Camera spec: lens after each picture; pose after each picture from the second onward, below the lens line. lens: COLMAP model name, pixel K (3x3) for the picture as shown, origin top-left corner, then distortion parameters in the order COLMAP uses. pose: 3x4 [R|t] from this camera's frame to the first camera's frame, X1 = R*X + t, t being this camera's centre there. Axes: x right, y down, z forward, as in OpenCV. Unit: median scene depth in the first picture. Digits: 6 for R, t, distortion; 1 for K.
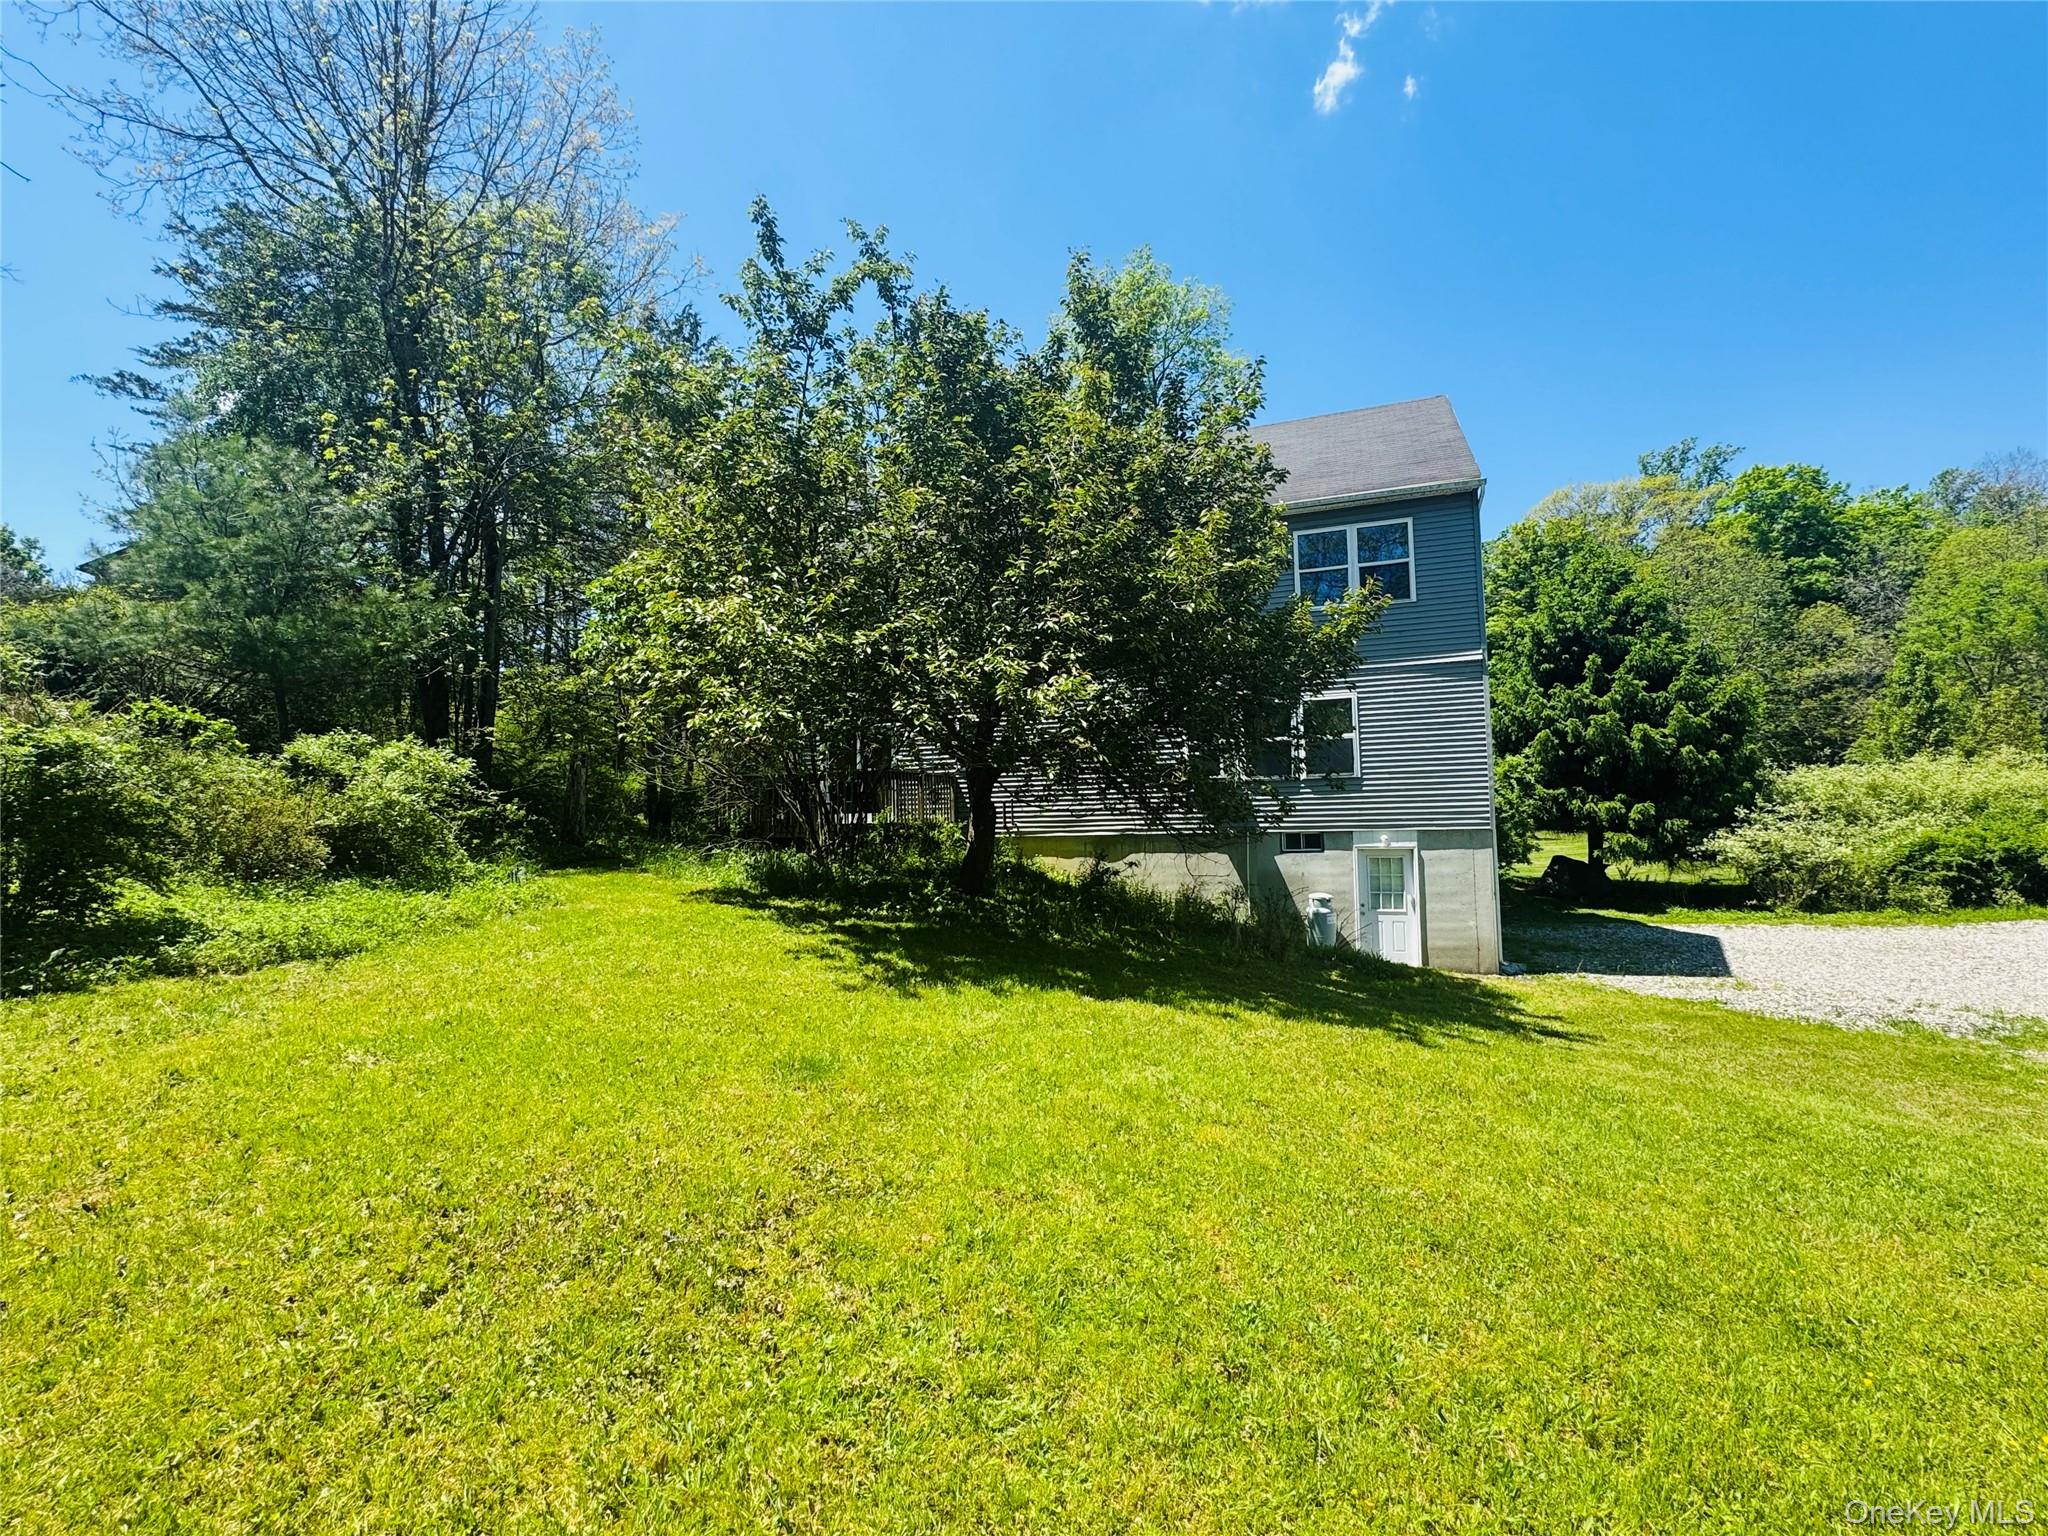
lens RADIAL K [[906.1, 0, 1024.7], [0, 906.1, 766.9], [0, 0, 1]] dist [-0.004348, -0.000088]
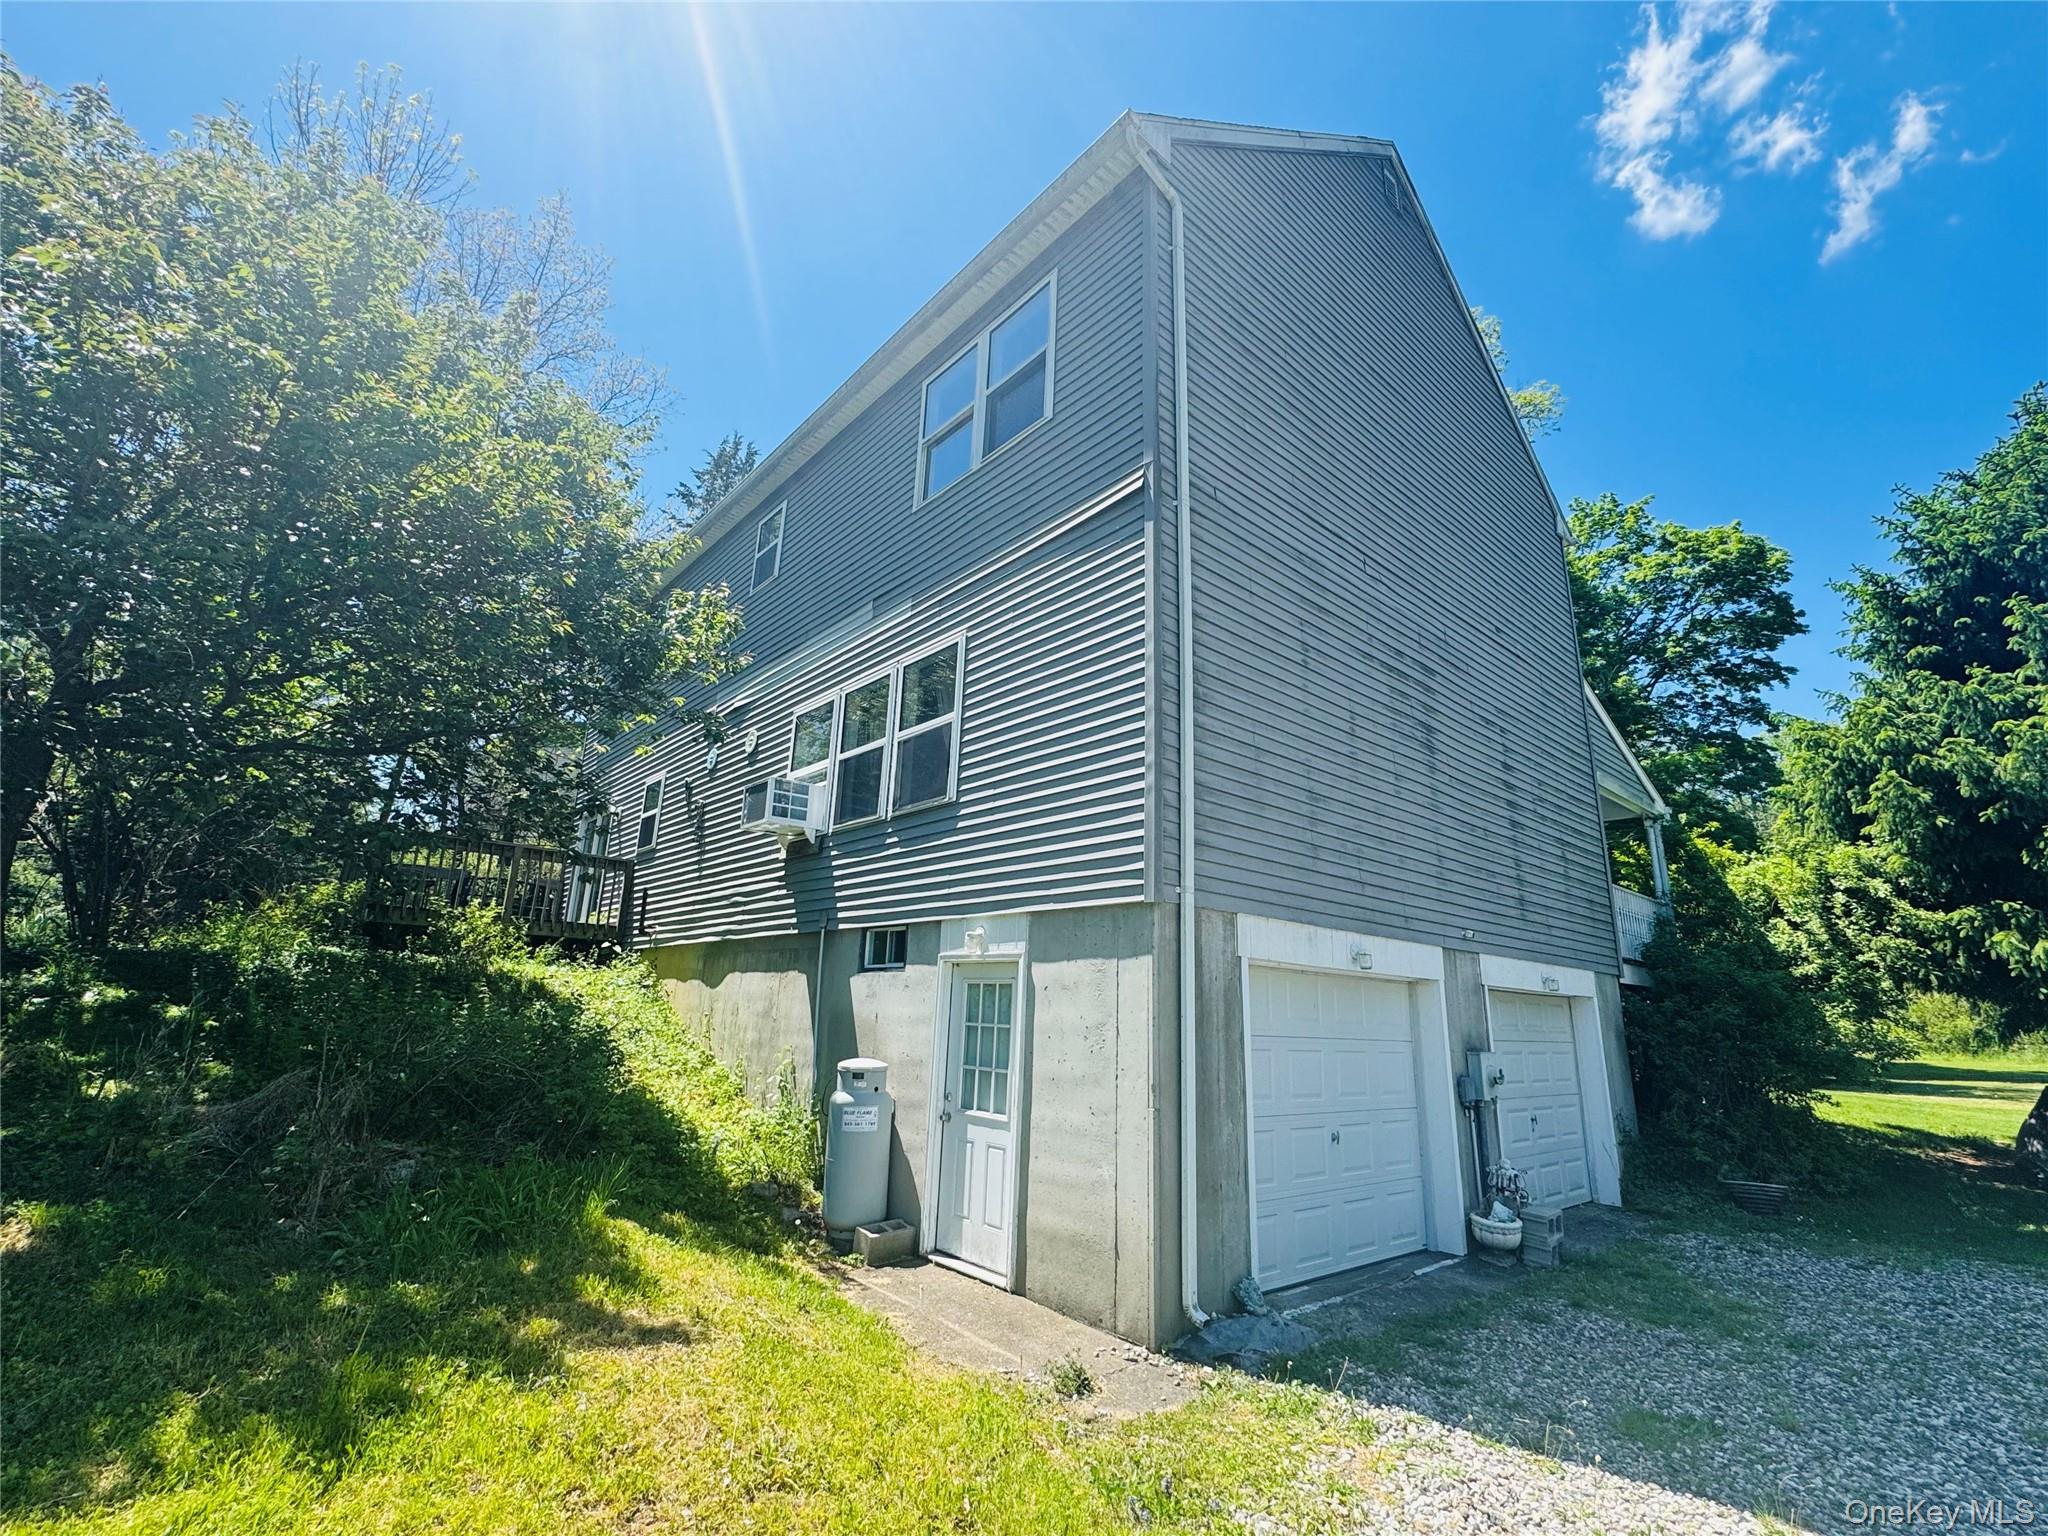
lens RADIAL K [[906.1, 0, 1023.7], [0, 906.1, 770.7], [0, 0, 1]] dist [-0.004348, -0.000088]
pose [[0.869119, -0.077062, -0.488562, 0.610317], [-0.030277, 0.977646, -0.208068, 0.088493], [0.493675, 0.195628, 0.847357, 0.609847]]
